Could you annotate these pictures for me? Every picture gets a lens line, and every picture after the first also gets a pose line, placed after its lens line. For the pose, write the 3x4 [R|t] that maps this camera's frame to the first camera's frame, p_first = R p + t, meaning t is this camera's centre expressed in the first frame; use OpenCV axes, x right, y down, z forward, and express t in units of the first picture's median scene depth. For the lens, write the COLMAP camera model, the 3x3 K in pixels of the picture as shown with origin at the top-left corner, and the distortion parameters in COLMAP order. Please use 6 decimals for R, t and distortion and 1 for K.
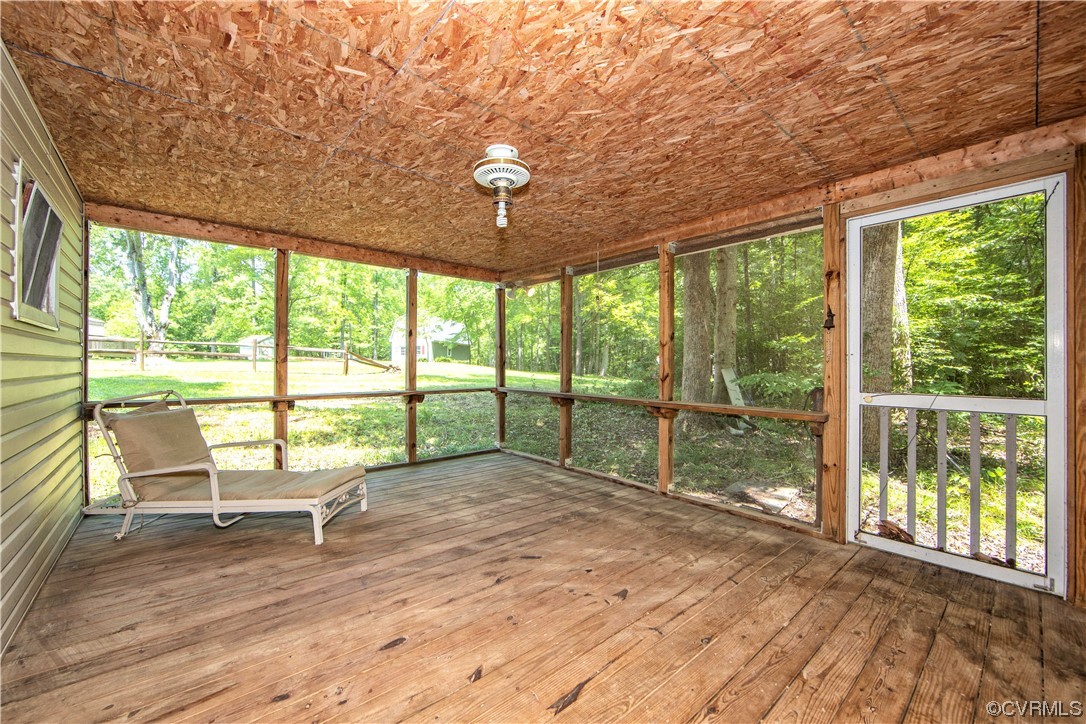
lens RADIAL K [[431.2, 0, 543.2], [0, 431.2, 365.0], [0, 0, 1]] dist [-0.012046, 0.000646]
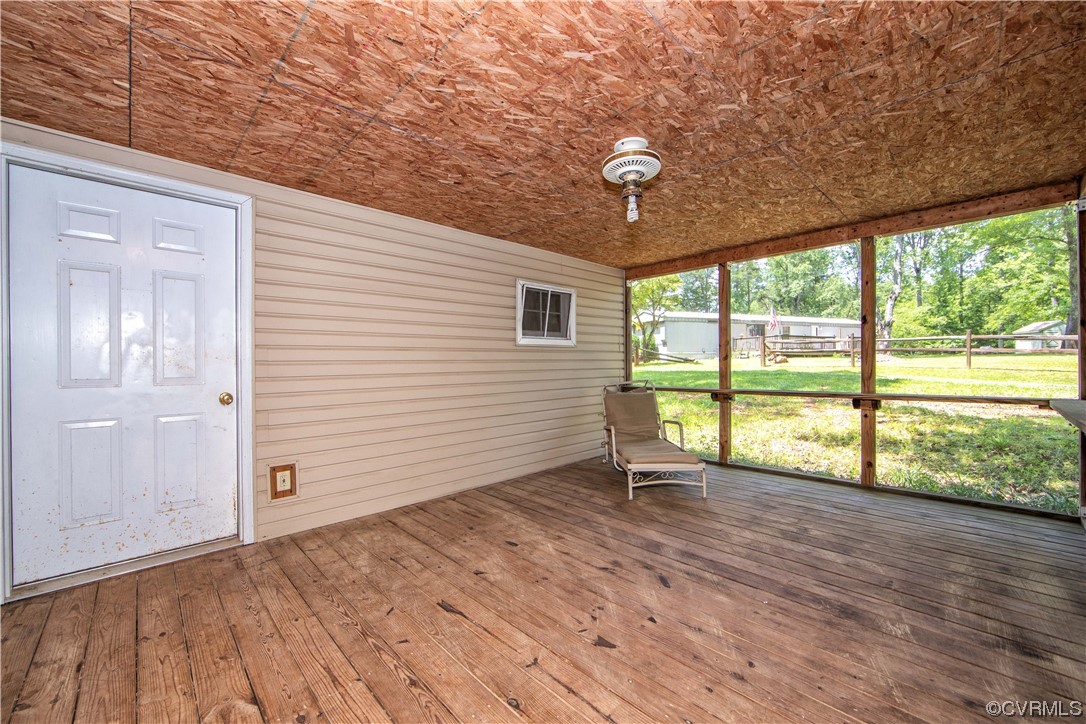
lens RADIAL K [[431.2, 0, 543.1], [0, 431.2, 363.1], [0, 0, 1]] dist [-0.012046, 0.000646]
pose [[0.052135, -0.006742, -0.998617, 0.663935], [0.011293, 0.999917, -0.006162, 0.004282], [0.998576, -0.010956, 0.052207, 0.567254]]
